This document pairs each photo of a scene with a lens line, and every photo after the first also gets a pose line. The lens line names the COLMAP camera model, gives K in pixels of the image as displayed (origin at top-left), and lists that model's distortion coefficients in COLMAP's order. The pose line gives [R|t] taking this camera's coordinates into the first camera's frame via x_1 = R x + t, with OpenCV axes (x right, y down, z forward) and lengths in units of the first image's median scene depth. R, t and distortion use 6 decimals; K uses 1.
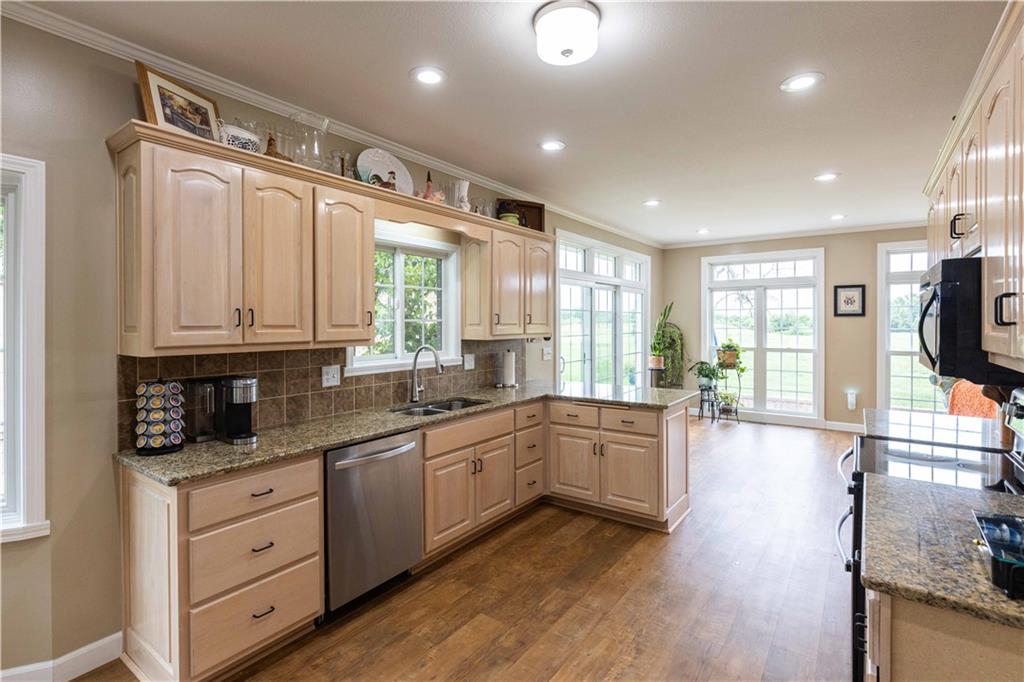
lens RADIAL K [[489.7, 0, 509.7], [0, 489.7, 327.1], [0, 0, 1]] dist [0.003541, 0.000070]
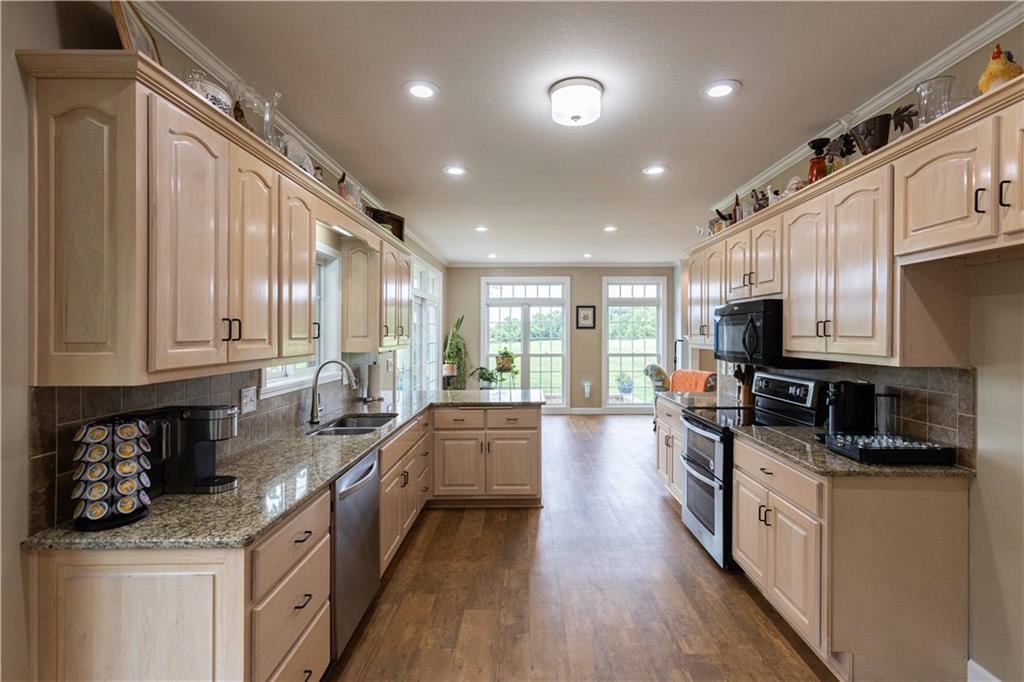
lens RADIAL K [[489.7, 0, 516.1], [0, 489.7, 333.5], [0, 0, 1]] dist [0.022719, 0.000113]
pose [[0.801616, -0.000709, 0.597839, -0.409015], [0.004851, 0.999974, -0.005318, -0.004614], [-0.597820, 0.007163, 0.801599, 0.050706]]
